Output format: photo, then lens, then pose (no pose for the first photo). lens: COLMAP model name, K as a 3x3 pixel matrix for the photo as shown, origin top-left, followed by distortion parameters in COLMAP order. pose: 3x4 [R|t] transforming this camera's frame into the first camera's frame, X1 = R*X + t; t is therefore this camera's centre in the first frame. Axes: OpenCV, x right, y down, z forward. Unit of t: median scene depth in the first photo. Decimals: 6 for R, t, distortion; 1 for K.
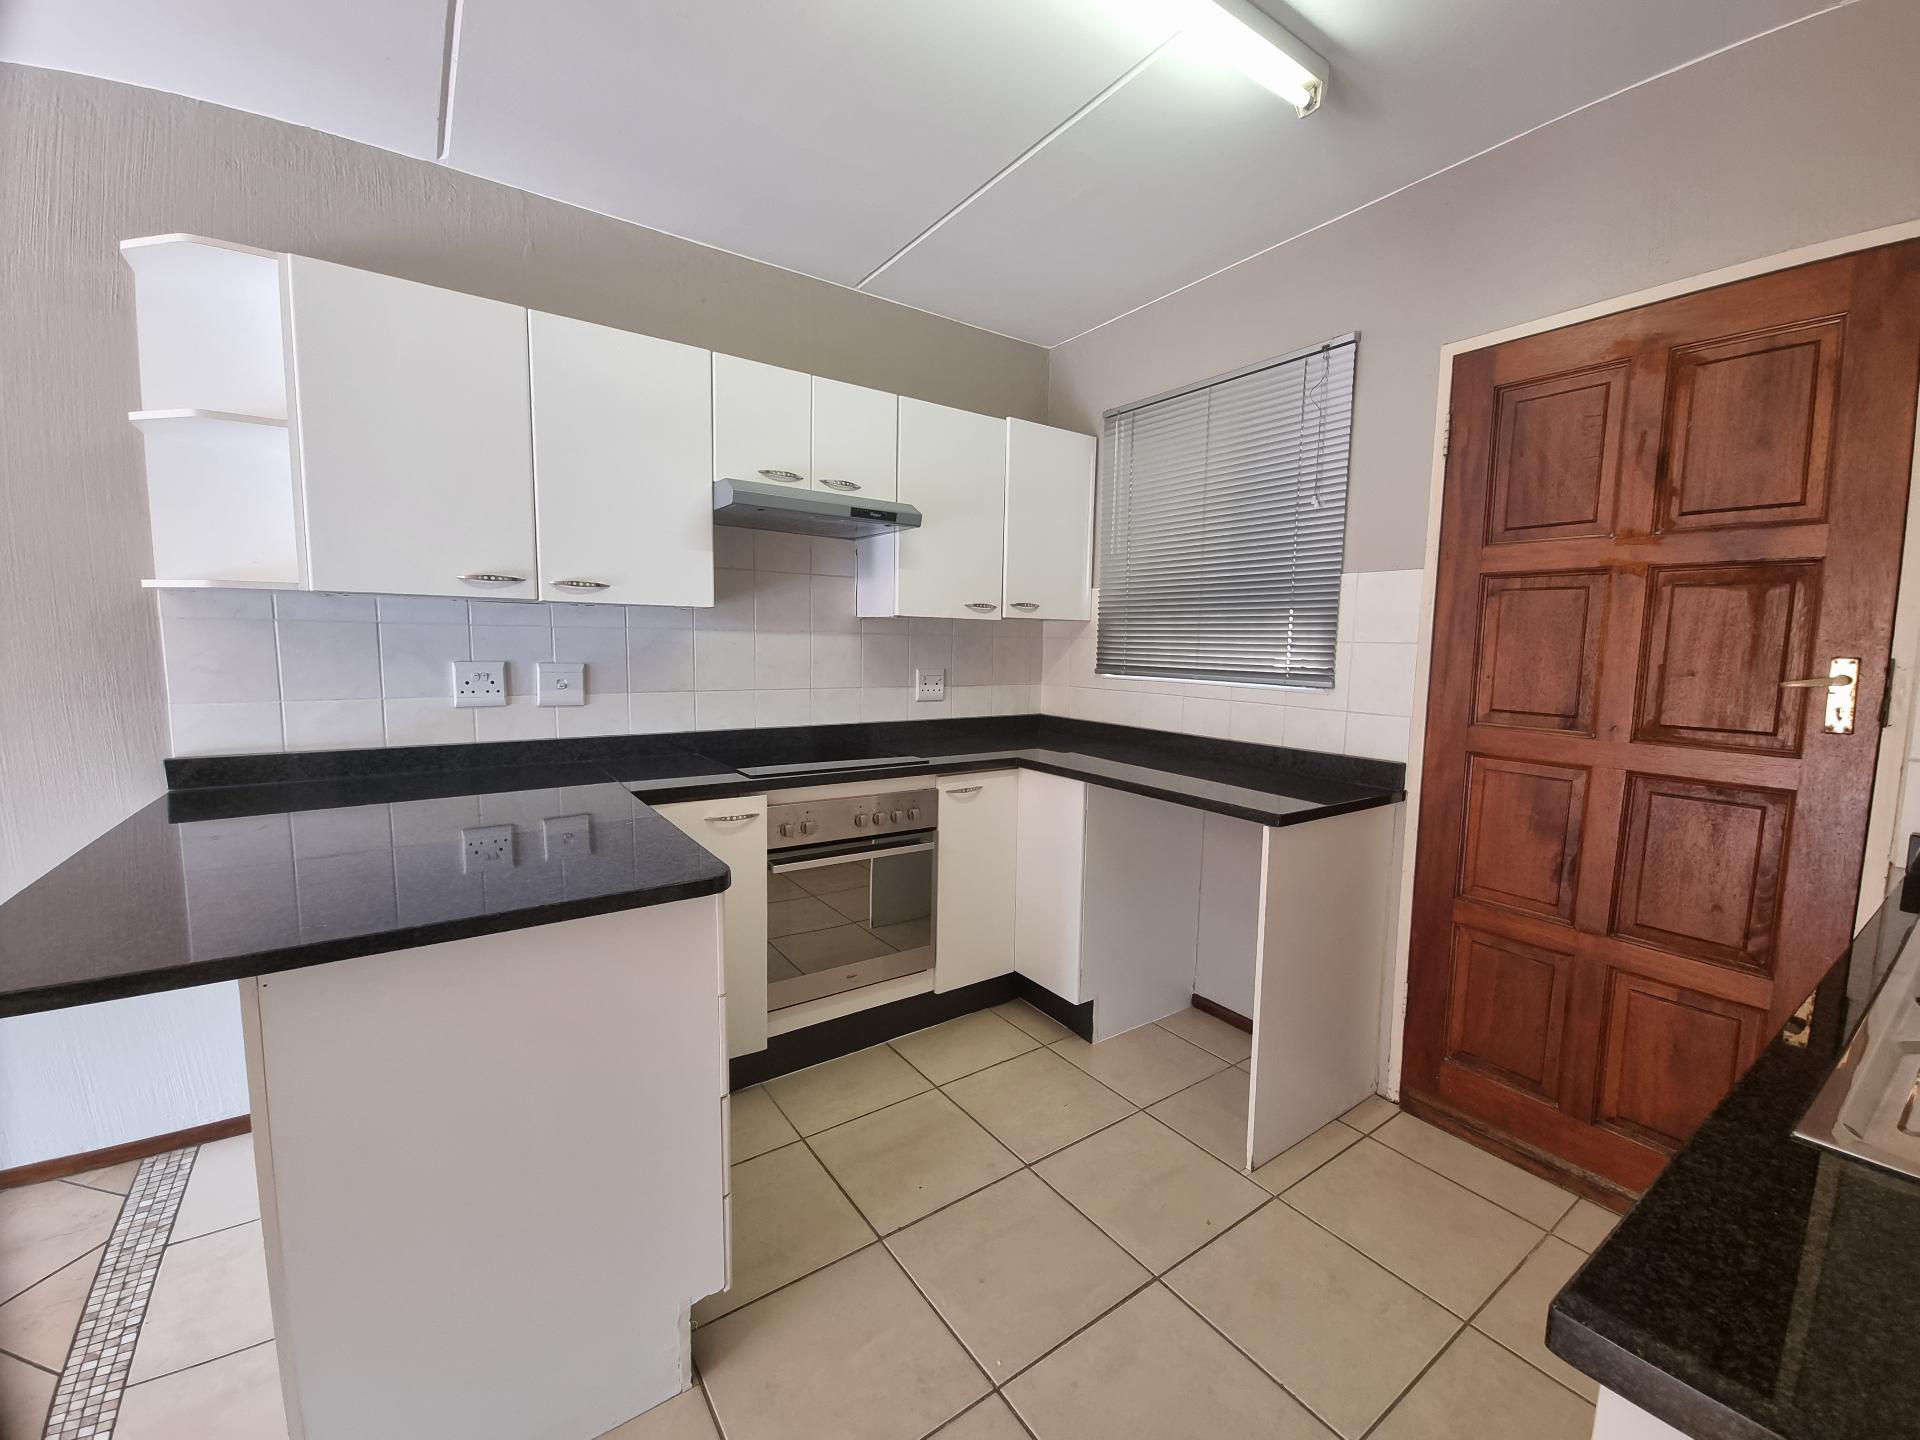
lens RADIAL K [[779.8, 0, 979.0], [0, 779.8, 722.4], [0, 0, 1]] dist [0.003639, 0.000042]
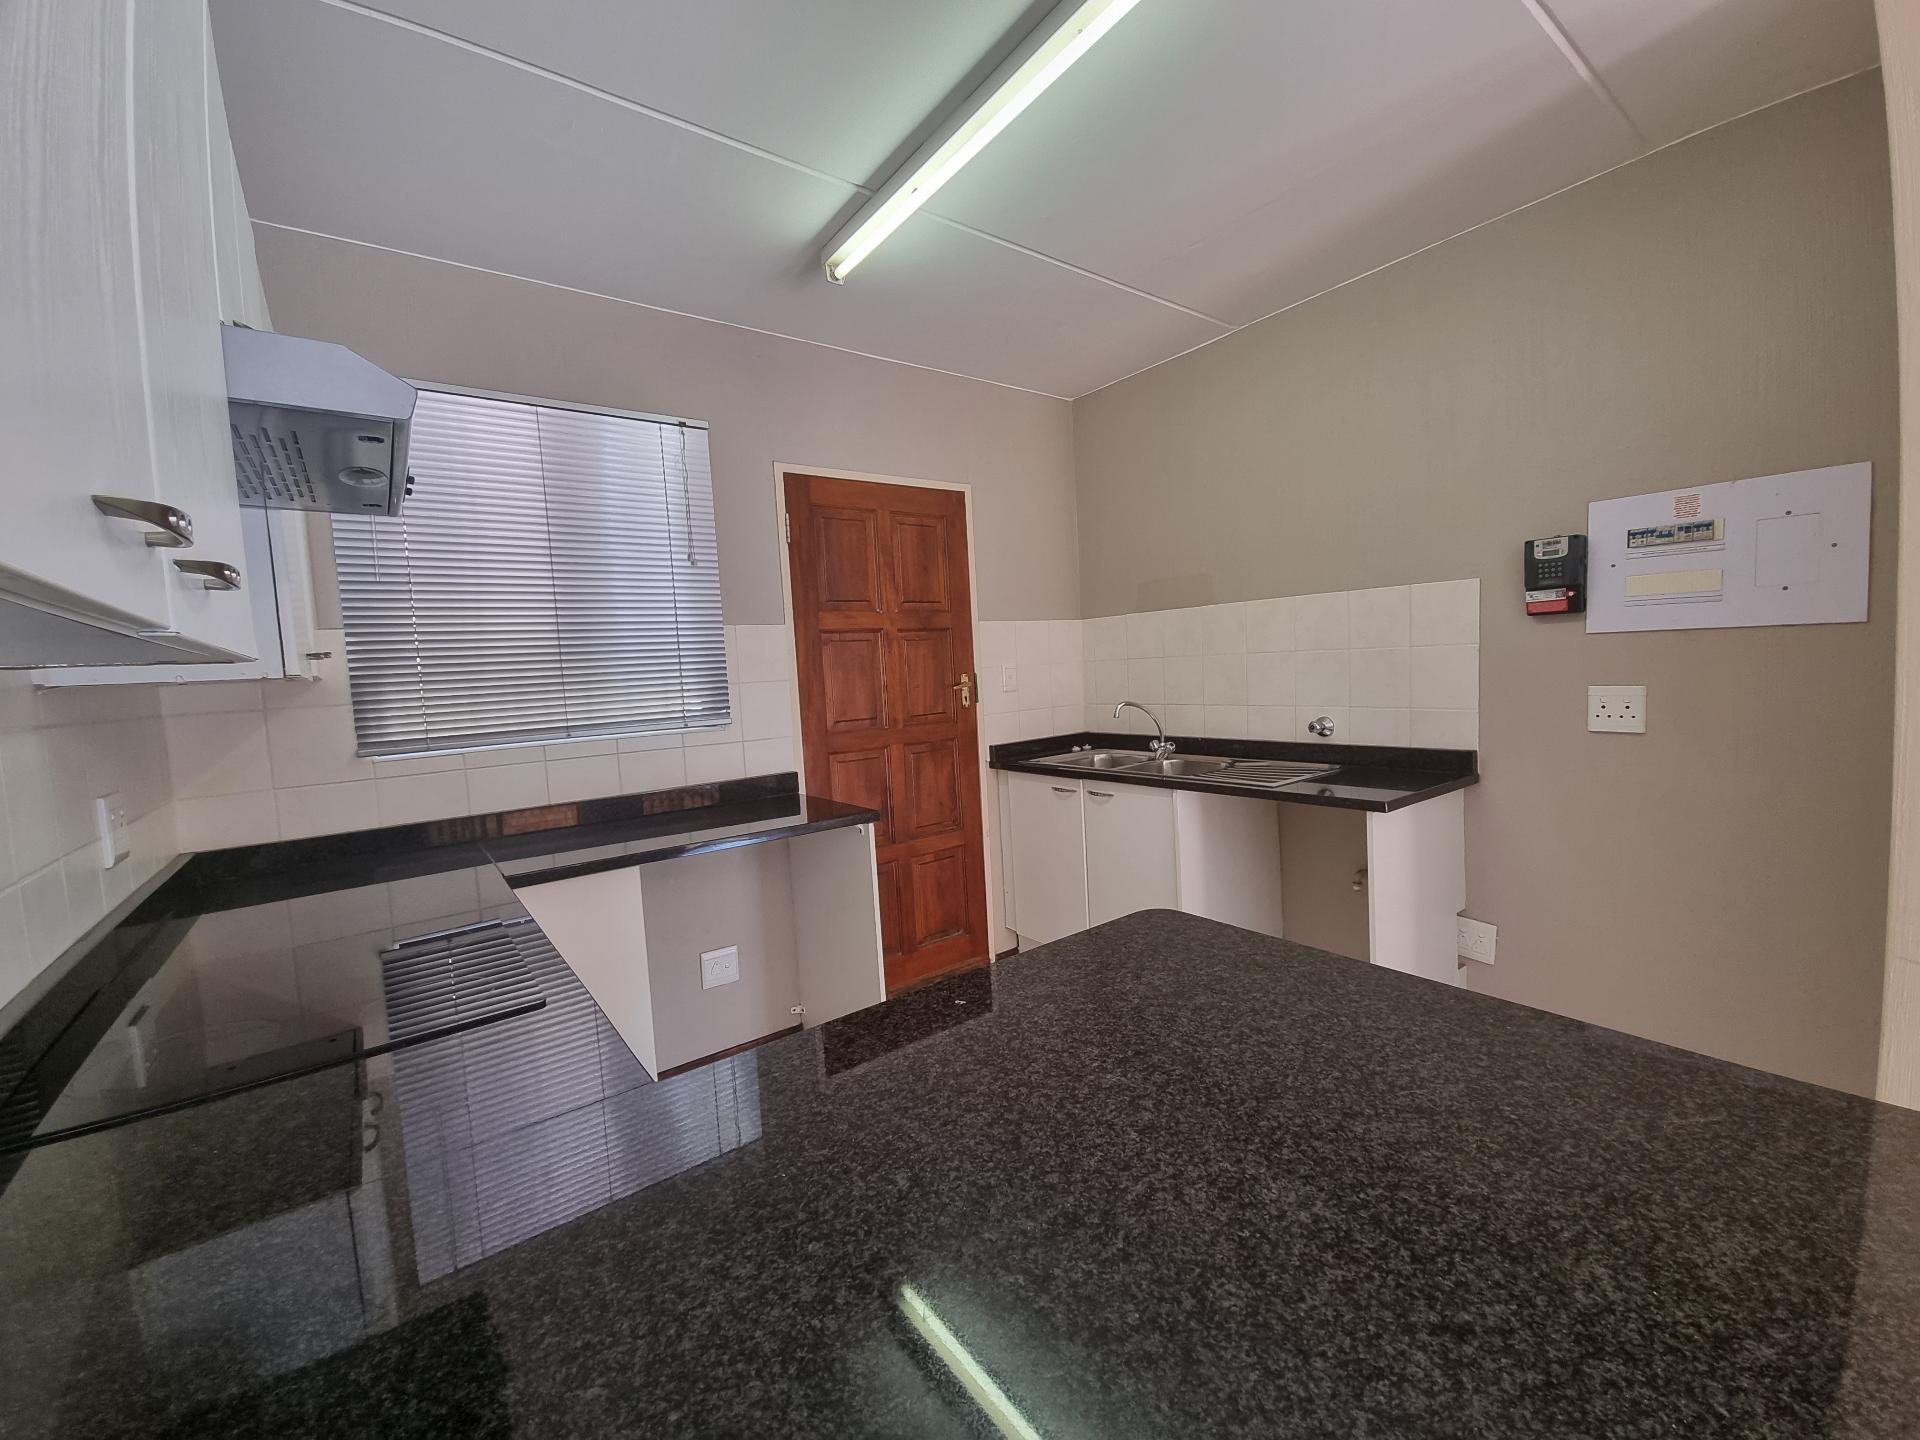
lens RADIAL K [[782.1, 0, 981.3], [0, 782.1, 721.5], [0, 0, 1]] dist [0.008339, -0.005248]
pose [[-0.040473, -0.091580, 0.994975, -0.799446], [0.155871, 0.983021, 0.096821, -0.112652], [-0.986948, 0.159006, -0.025511, 0.738254]]
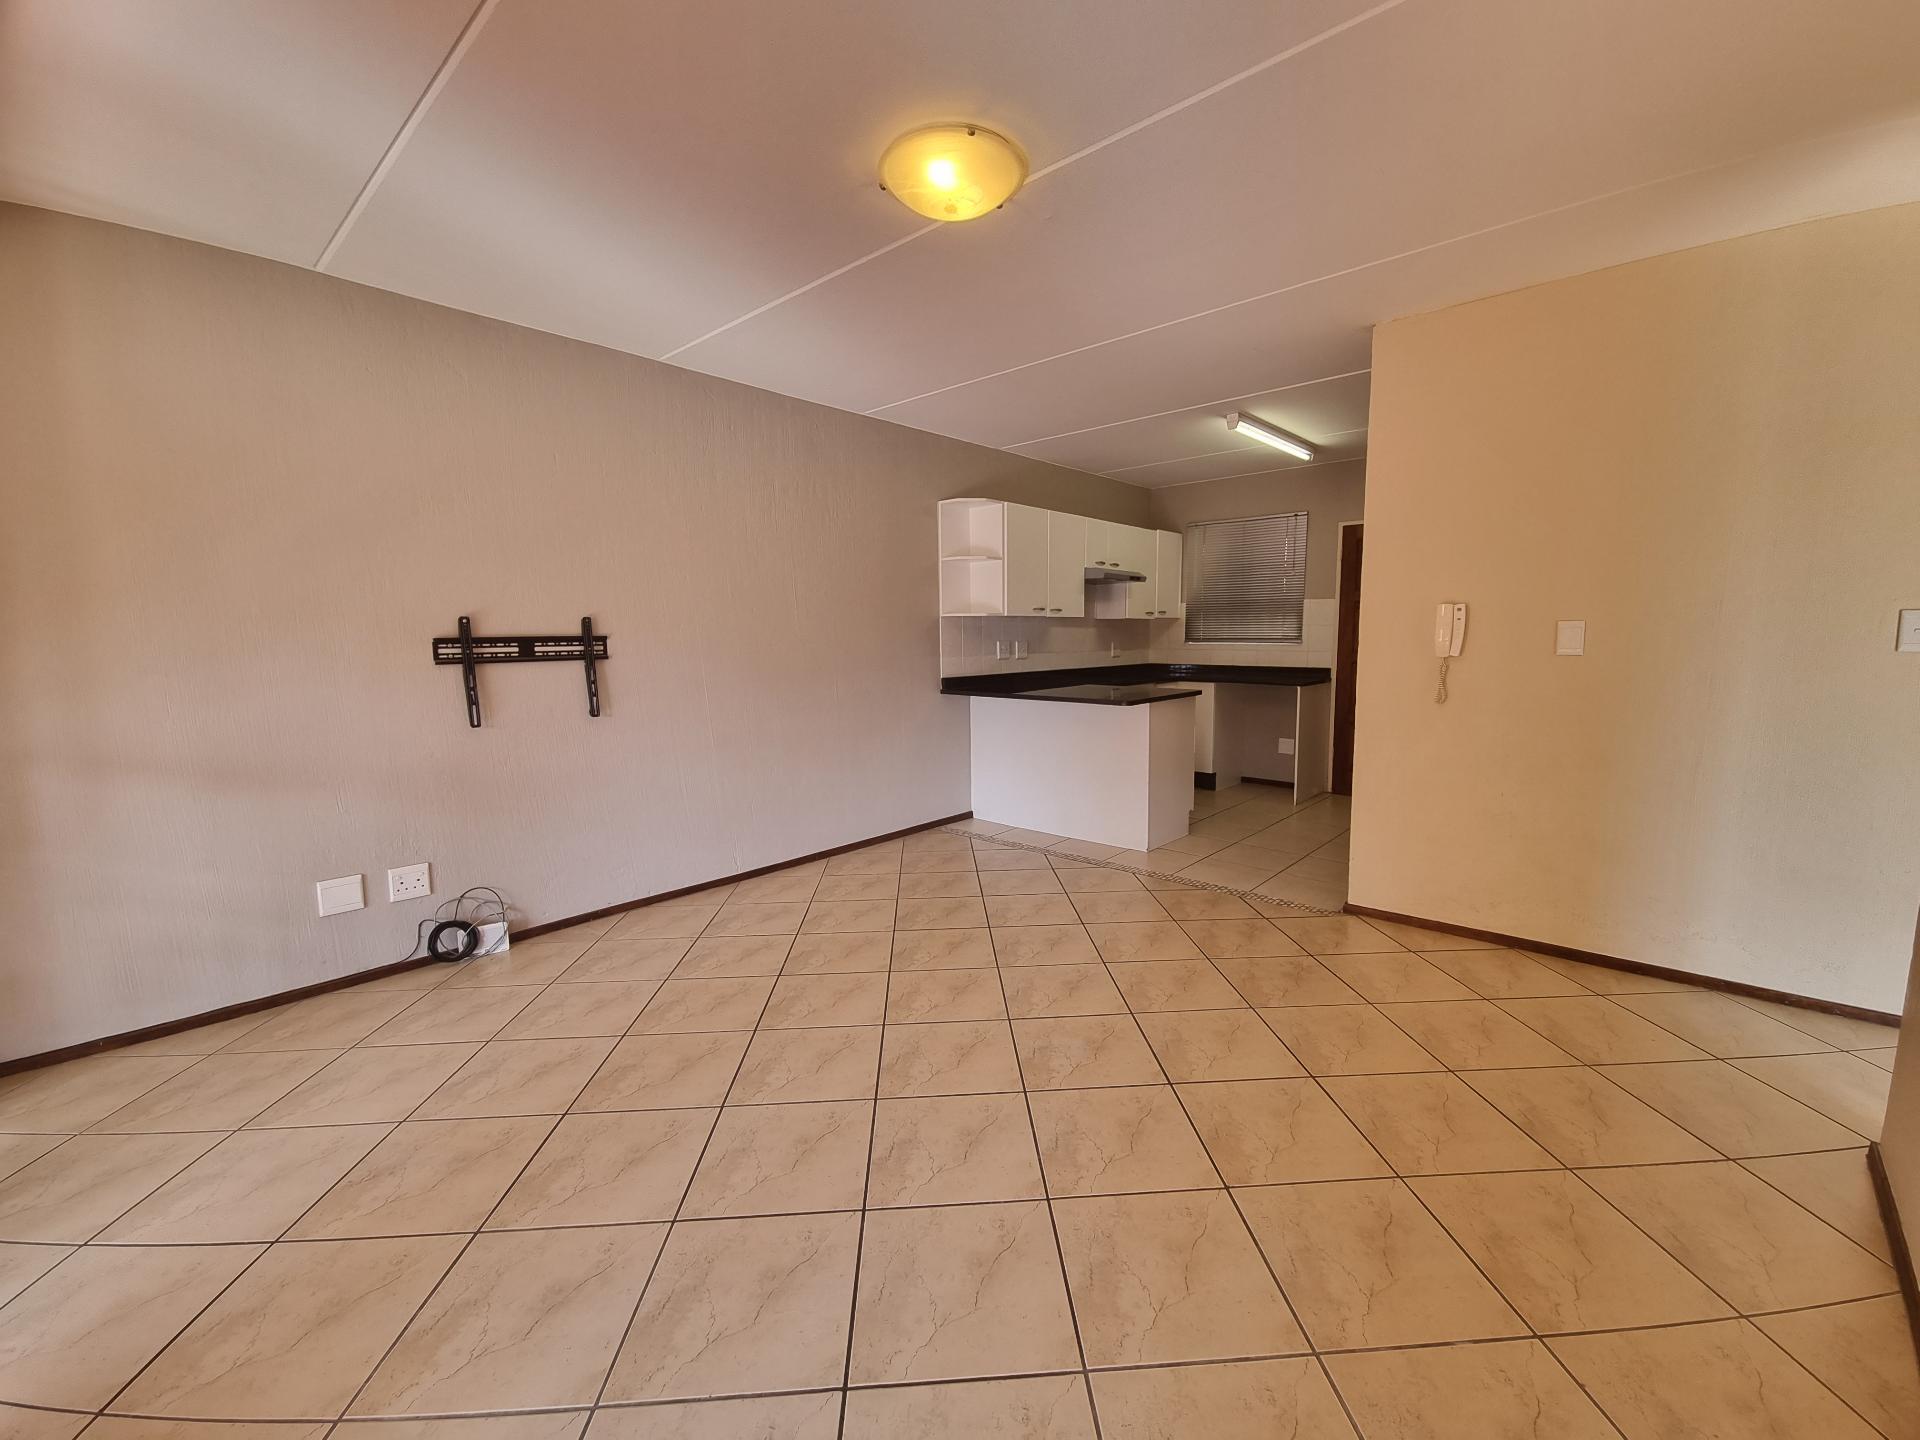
lens RADIAL K [[782.4, 0, 980.5], [0, 782.4, 721.7], [0, 0, 1]] dist [0.010377, -0.004881]
pose [[0.974372, -0.050434, 0.219217, -1.349663], [0.047821, 0.998708, 0.017212, 0.141151], [-0.219802, -0.006288, 0.975524, -1.516850]]
